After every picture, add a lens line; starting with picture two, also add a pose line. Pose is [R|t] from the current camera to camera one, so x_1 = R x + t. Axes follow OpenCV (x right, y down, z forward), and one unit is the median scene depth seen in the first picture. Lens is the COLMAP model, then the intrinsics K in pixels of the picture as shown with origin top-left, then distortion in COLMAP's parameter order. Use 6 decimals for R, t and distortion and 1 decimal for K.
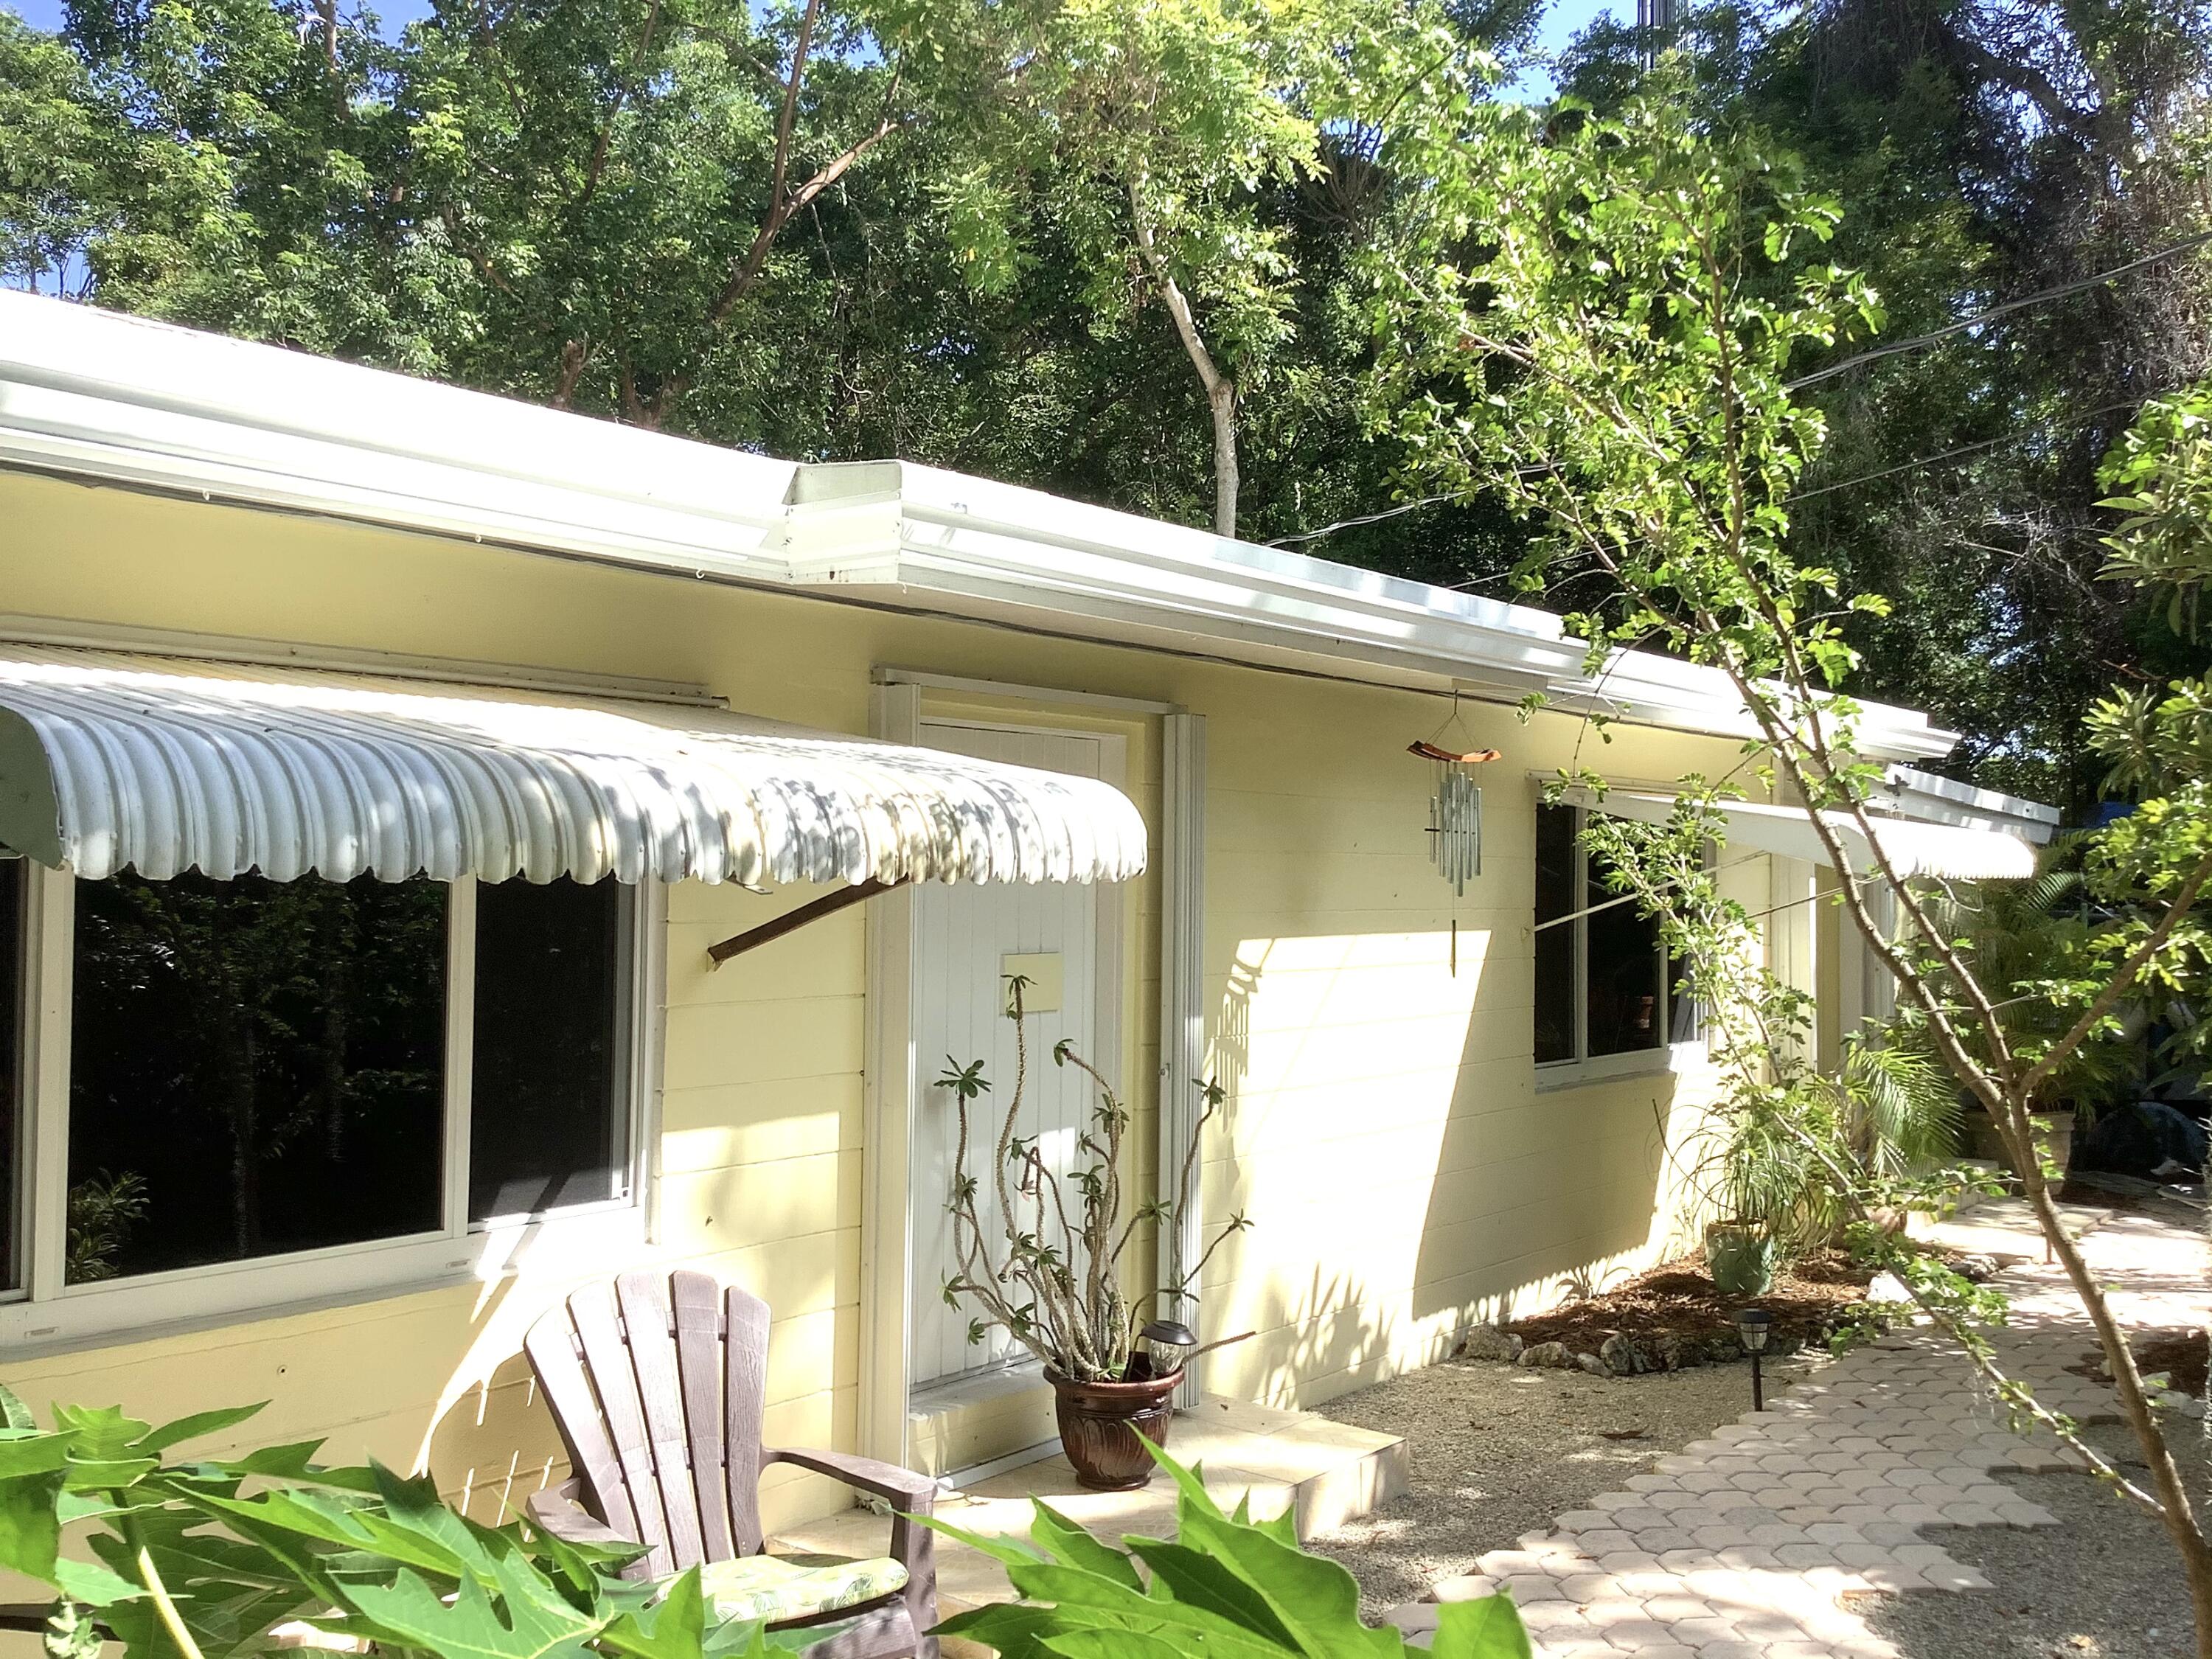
lens RADIAL K [[1879.8, 0, 1106.0], [0, 1879.8, 829.5], [0, 0, 1]] dist [0.004815, -0.001504]
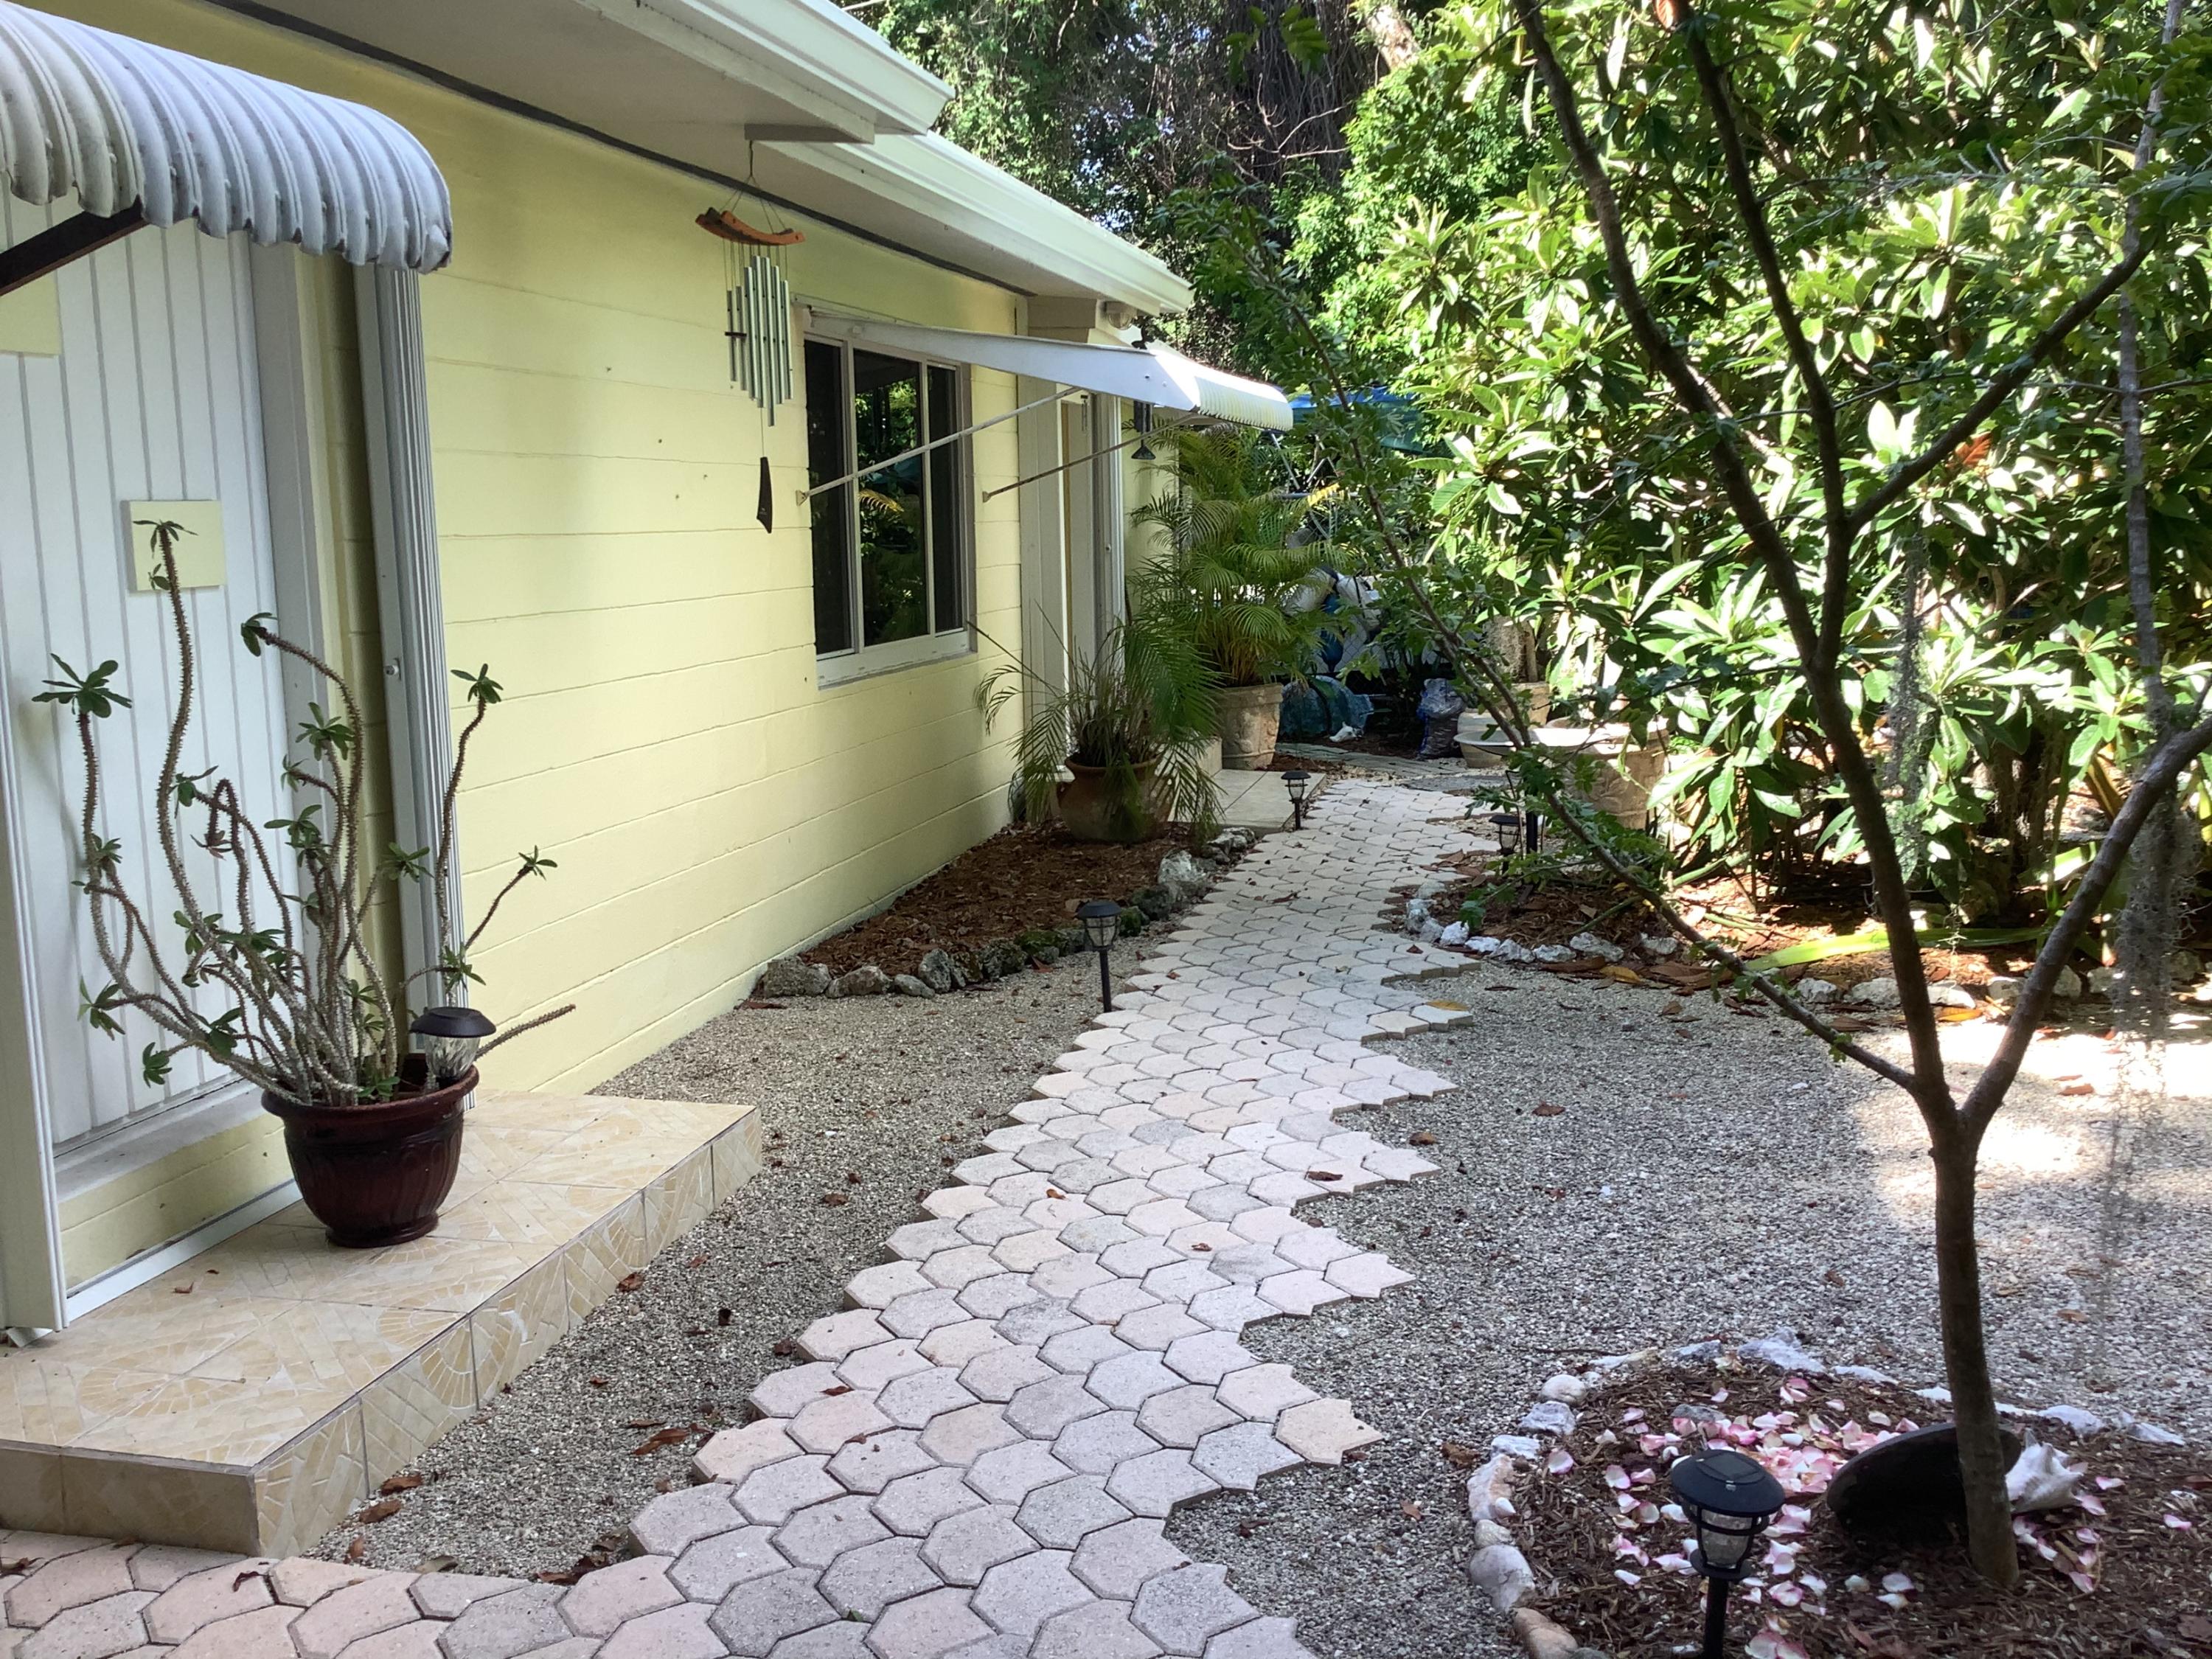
lens RADIAL K [[1879.8, 0, 1106.0], [0, 1879.8, 829.5], [0, 0, 1]] dist [0.004815, -0.001504]
pose [[0.898767, -0.094018, 0.428228, -0.041499], [0.009480, 0.980675, 0.195413, 0.056641], [-0.438325, -0.171571, 0.882289, 0.267335]]
